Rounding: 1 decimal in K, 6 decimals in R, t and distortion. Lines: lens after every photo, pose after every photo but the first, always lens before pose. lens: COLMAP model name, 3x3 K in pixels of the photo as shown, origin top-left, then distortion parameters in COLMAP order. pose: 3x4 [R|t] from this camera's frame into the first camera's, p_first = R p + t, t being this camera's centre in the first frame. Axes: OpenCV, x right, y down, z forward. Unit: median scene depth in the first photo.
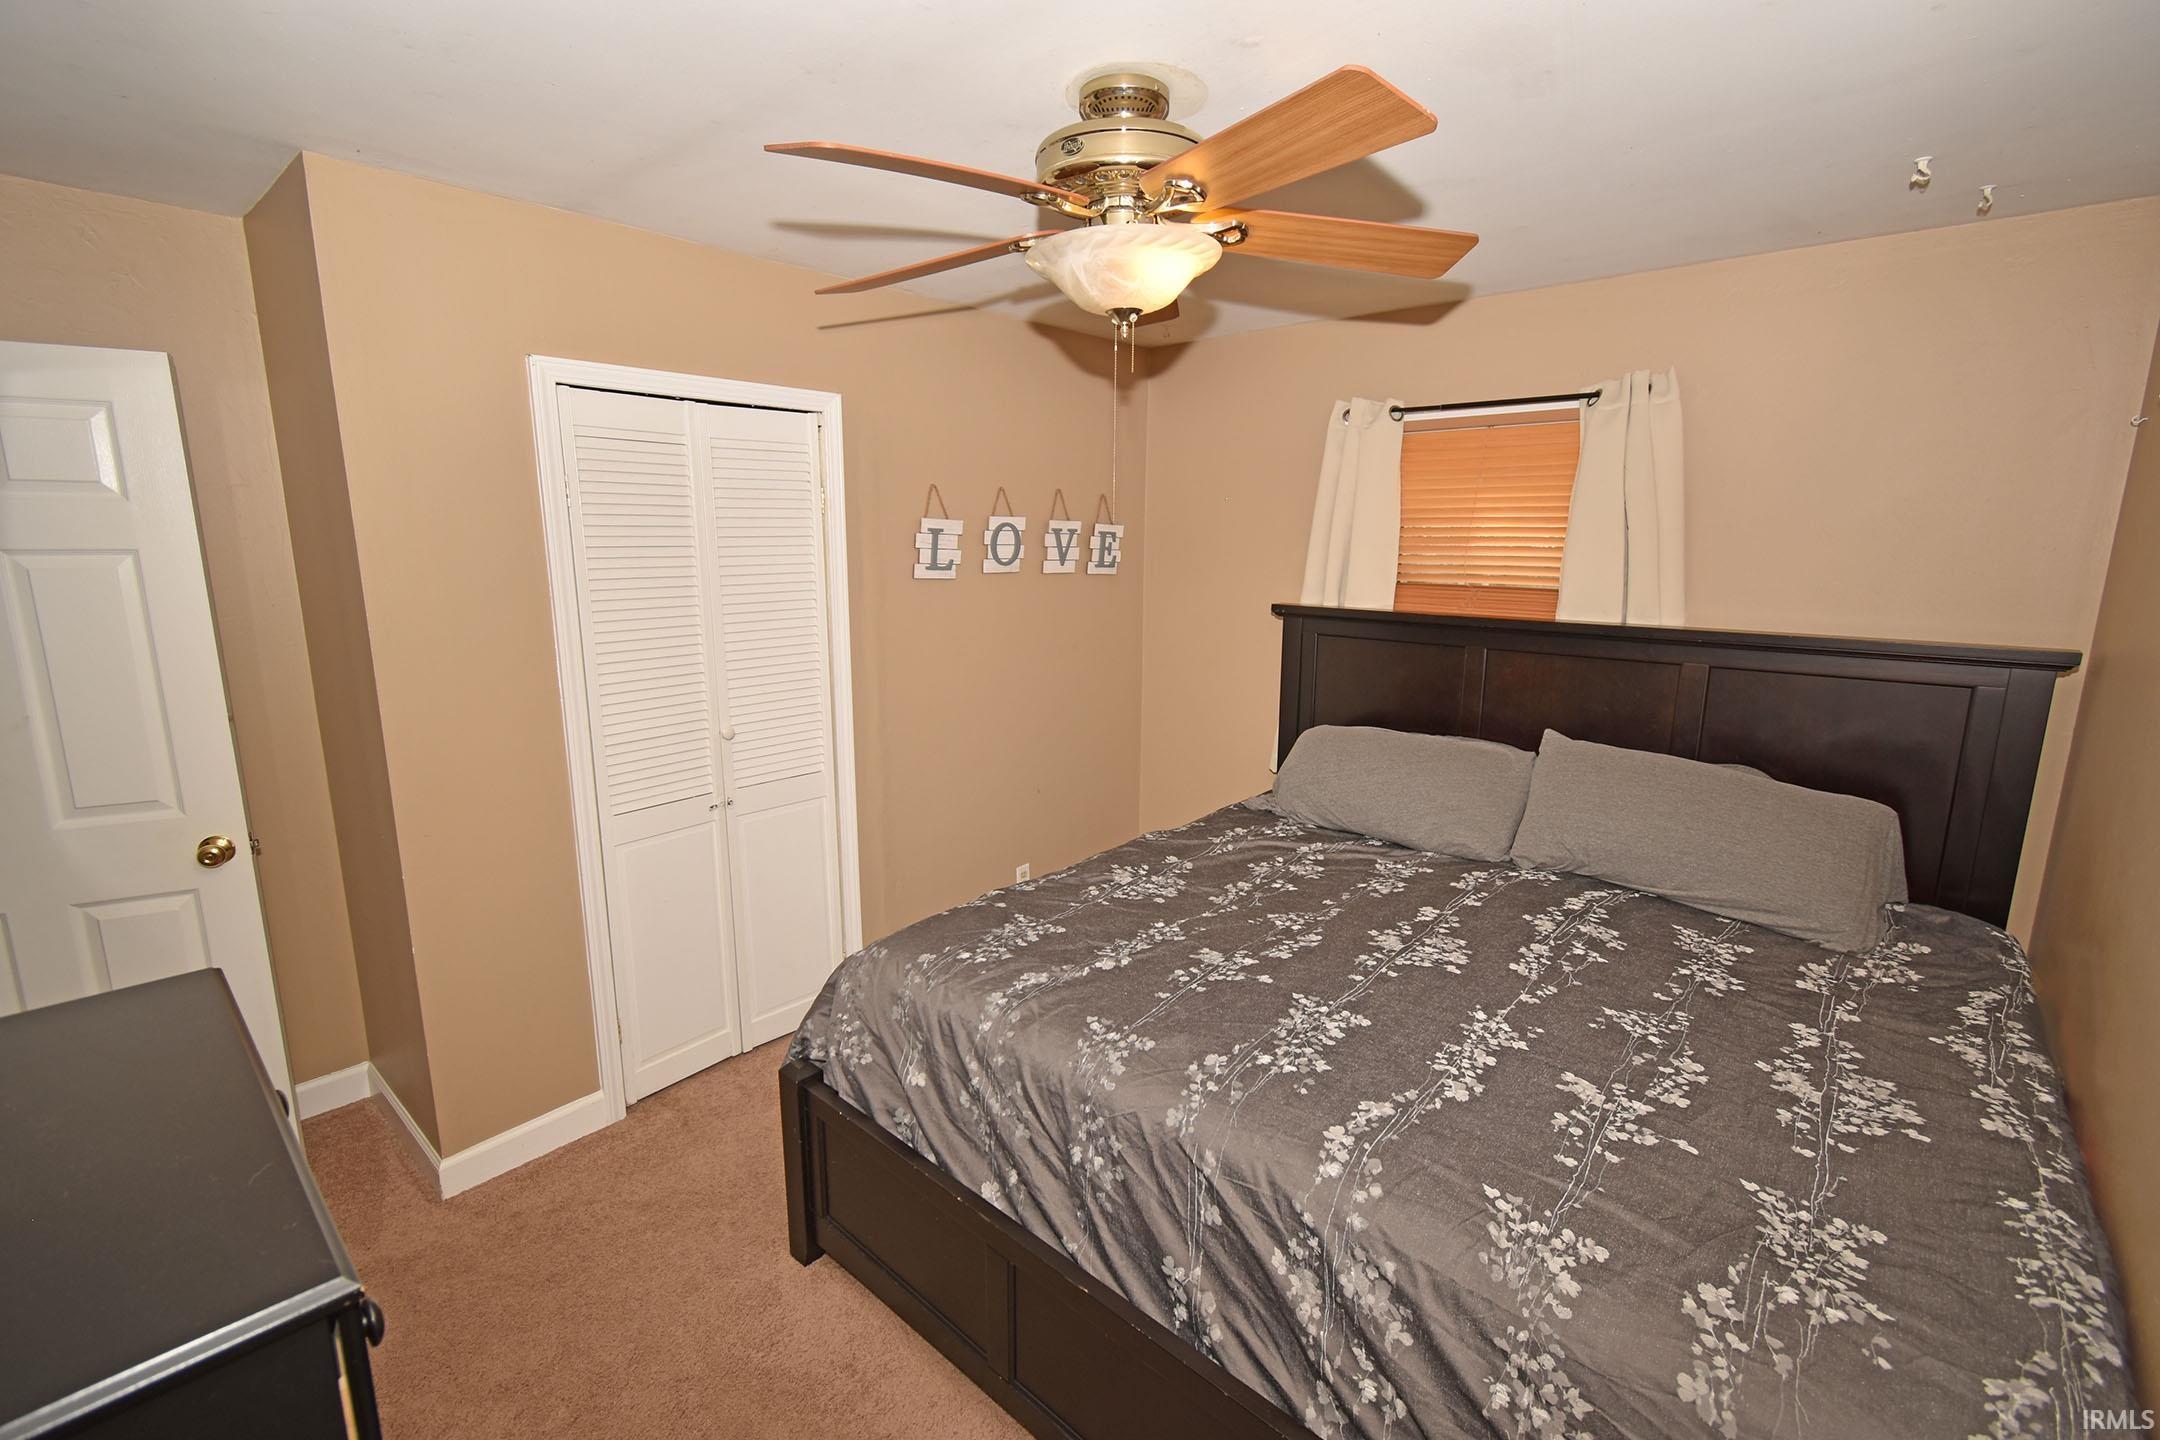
lens RADIAL K [[957.5, 0, 1084.1], [0, 957.5, 713.0], [0, 0, 1]] dist [0.003627, 0.000139]
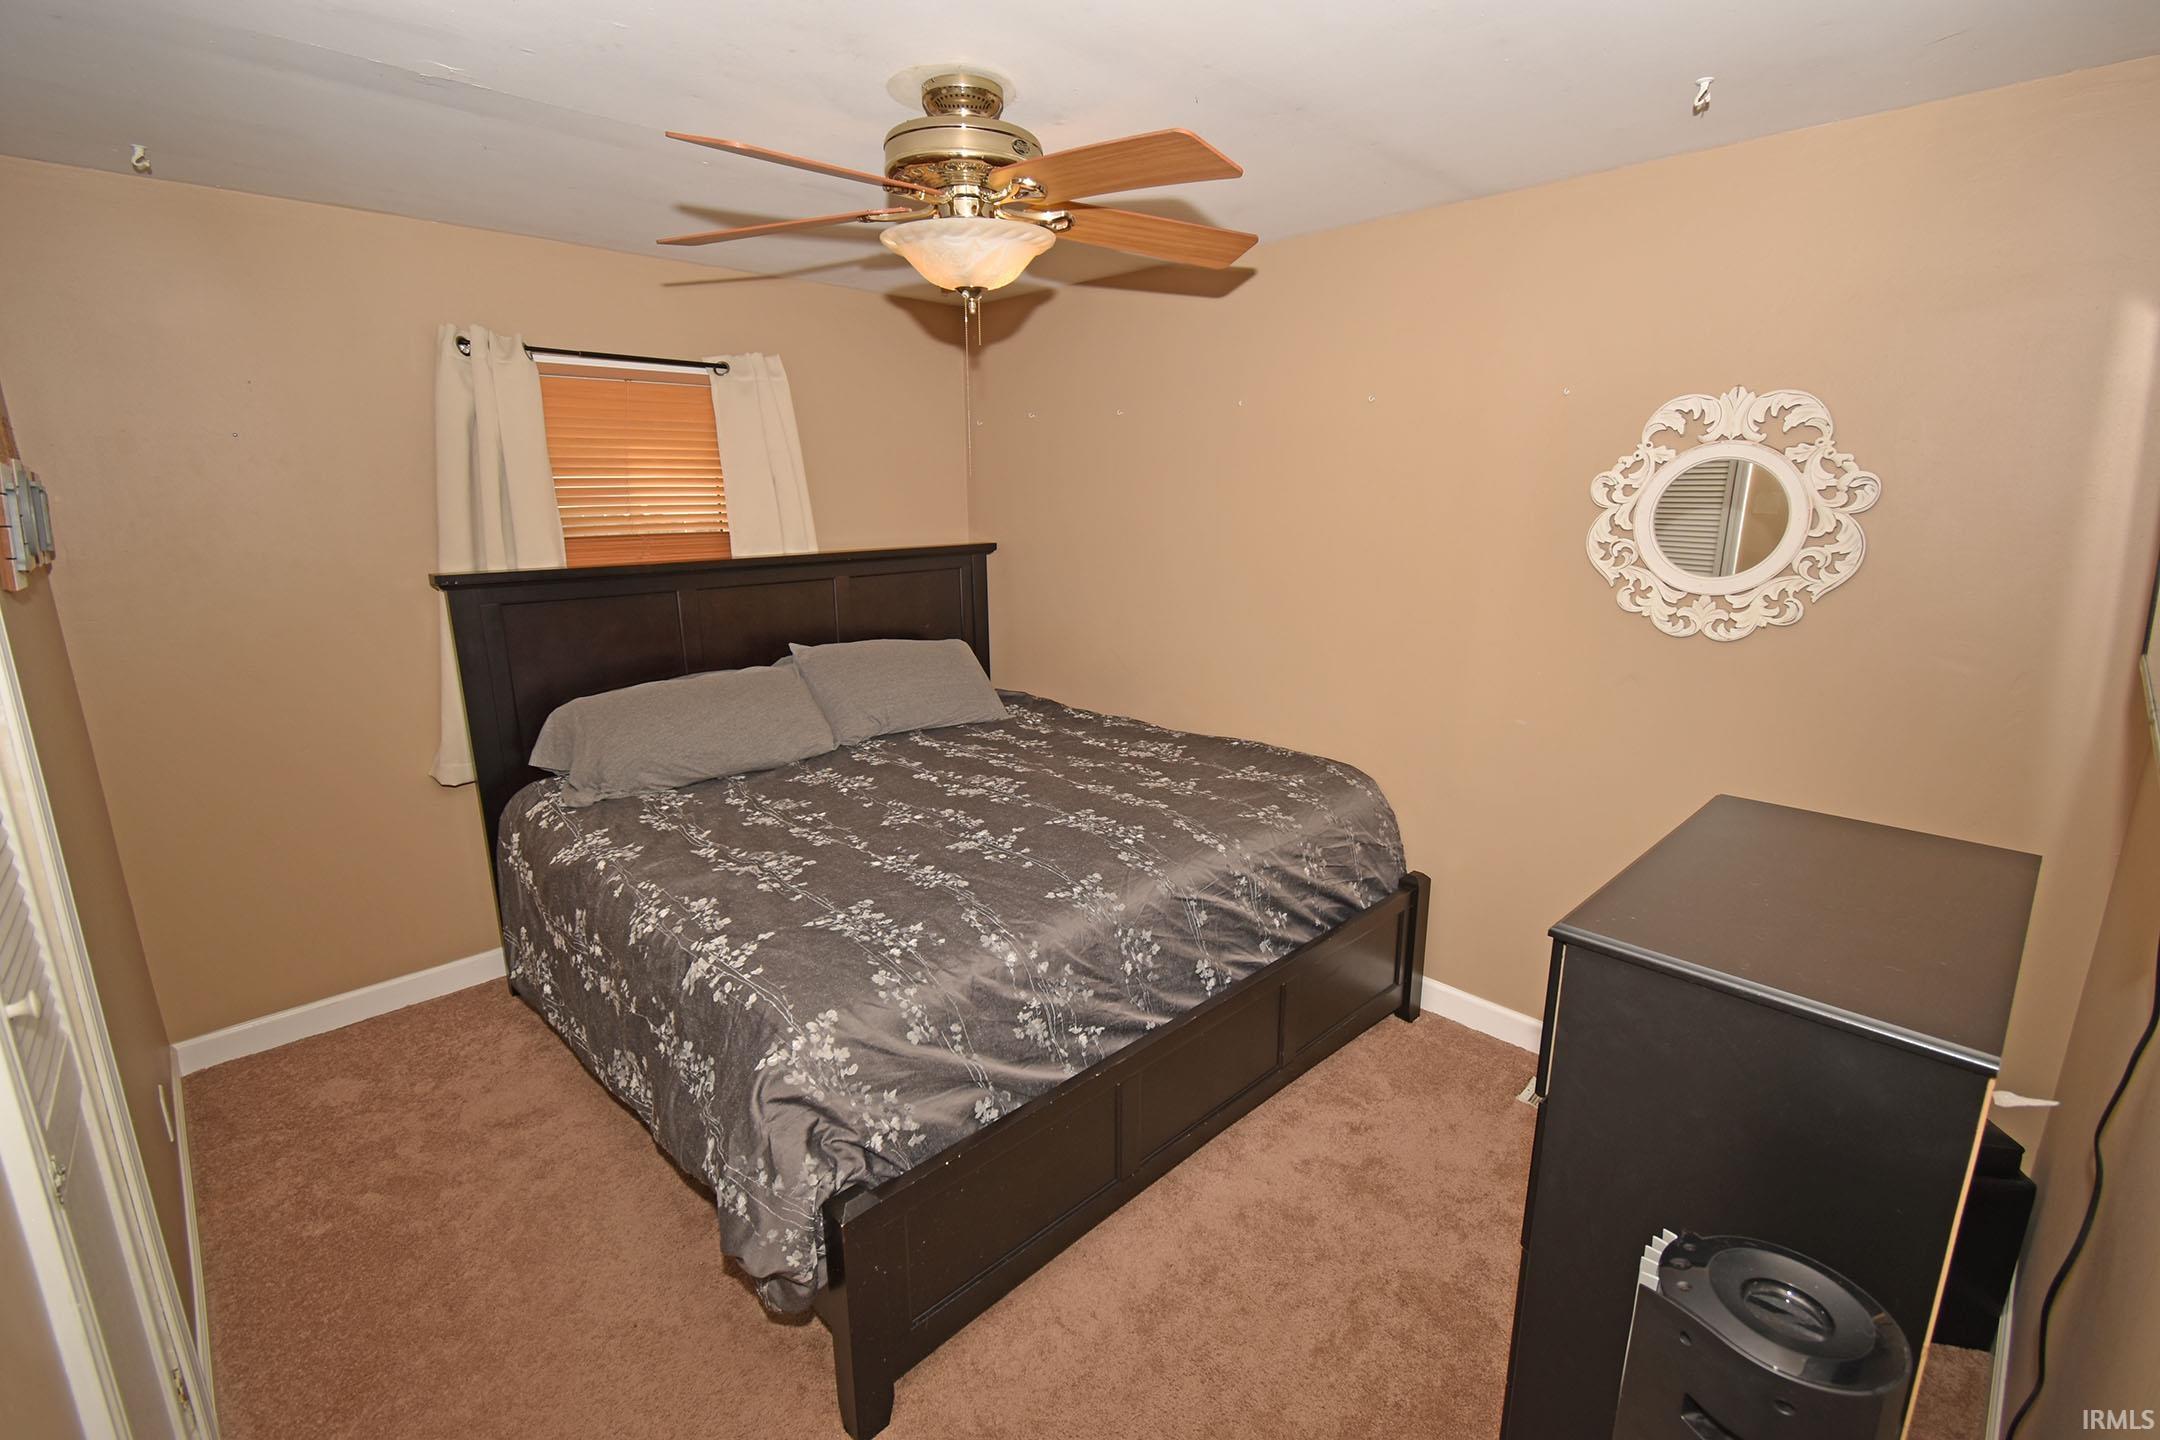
lens RADIAL K [[957.5, 0, 1084.1], [0, 957.5, 713.0], [0, 0, 1]] dist [0.003627, 0.000139]
pose [[0.062976, -0.242279, 0.968161, -1.002950], [0.187048, 0.955761, 0.227009, -0.150797], [-0.980330, 0.166796, 0.105508, 0.722991]]
